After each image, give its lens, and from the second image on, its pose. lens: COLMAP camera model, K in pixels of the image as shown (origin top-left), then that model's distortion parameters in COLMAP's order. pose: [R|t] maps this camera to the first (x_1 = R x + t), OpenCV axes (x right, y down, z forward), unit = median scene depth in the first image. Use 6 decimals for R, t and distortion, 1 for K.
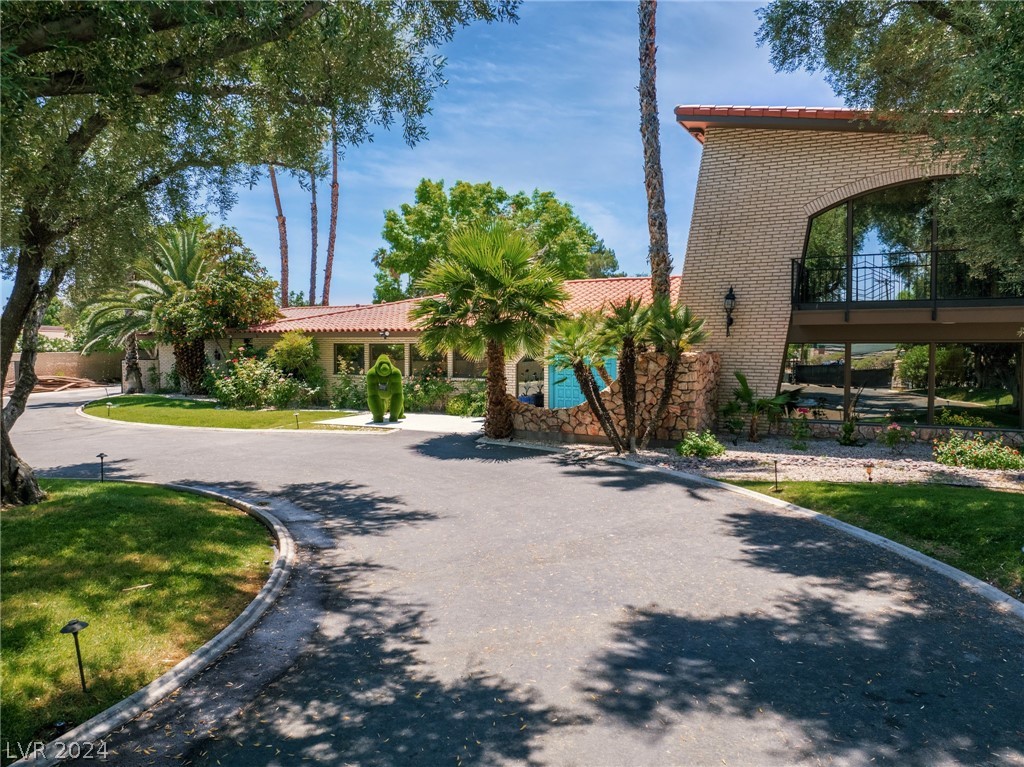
lens RADIAL K [[714.6, 0, 512.0], [0, 714.6, 383.5], [0, 0, 1]] dist [-0.041238, 0.007505]
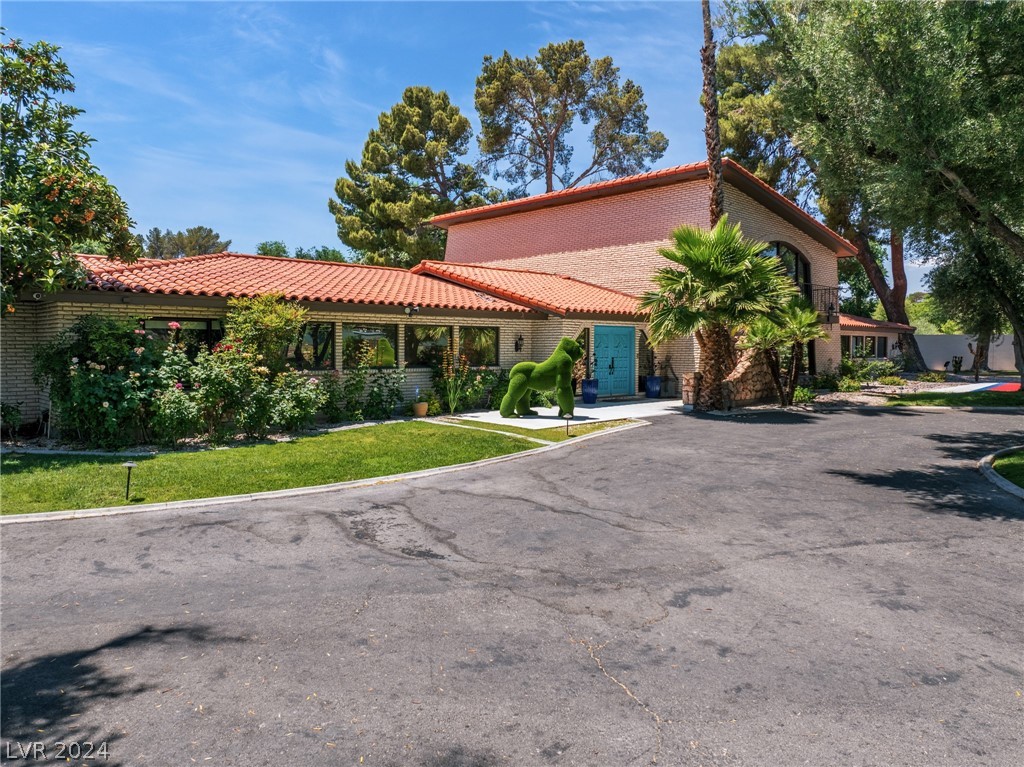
lens RADIAL K [[714.6, 0, 512.0], [0, 714.6, 383.5], [0, 0, 1]] dist [-0.041238, 0.007505]
pose [[0.272888, -0.058904, 0.960241, -1.527513], [0.039281, 0.997974, 0.050056, -0.047968], [-0.961243, 0.024060, 0.274649, 1.264303]]
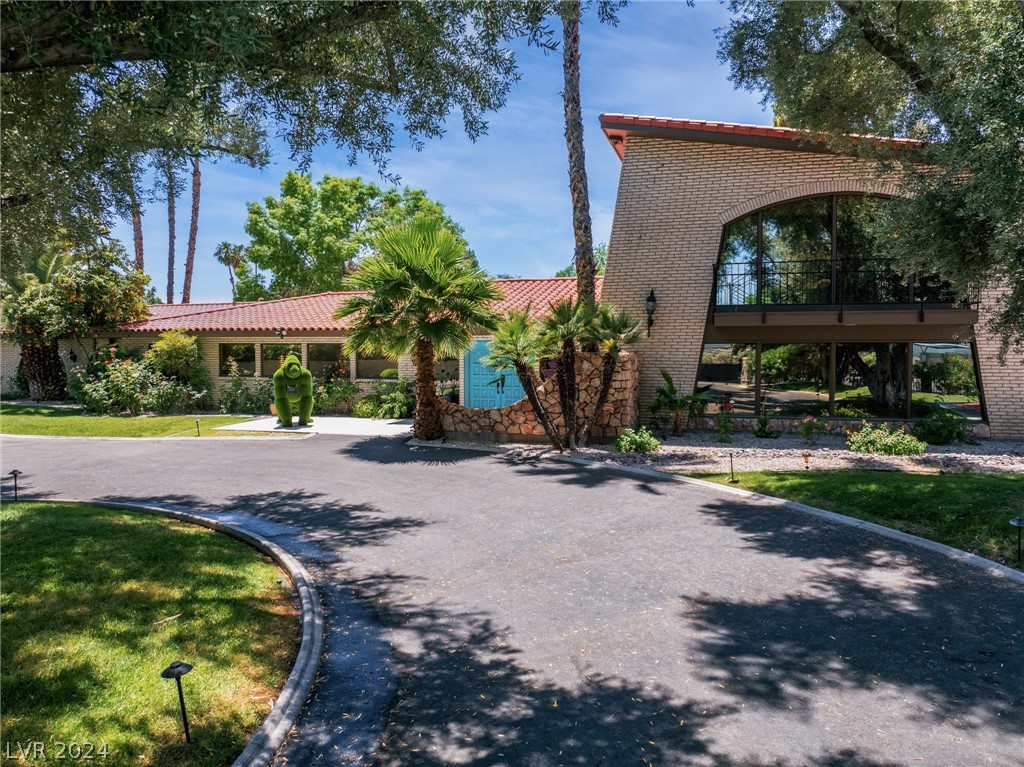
lens RADIAL K [[714.6, 0, 512.0], [0, 714.6, 383.5], [0, 0, 1]] dist [-0.041238, 0.007505]
pose [[0.976946, -0.011785, 0.213159, -0.146154], [0.011653, 0.999930, 0.001872, -0.001888], [-0.213166, 0.000655, 0.977016, 0.021019]]
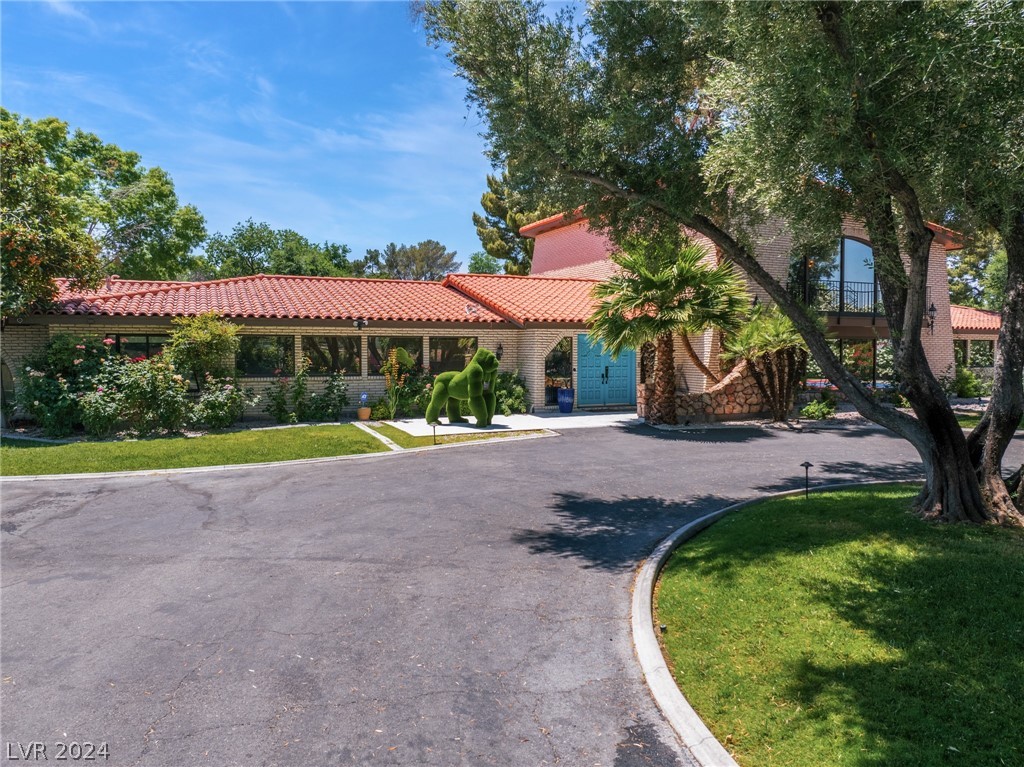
lens RADIAL K [[713.5, 0, 512.0], [0, 713.5, 383.5], [0, 0, 1]] dist [-0.007179, -0.005324]
pose [[0.588409, -0.049549, 0.807044, -1.306469], [0.036960, 0.998726, 0.034371, -0.041019], [-0.807718, 0.009604, 0.589490, 0.699440]]
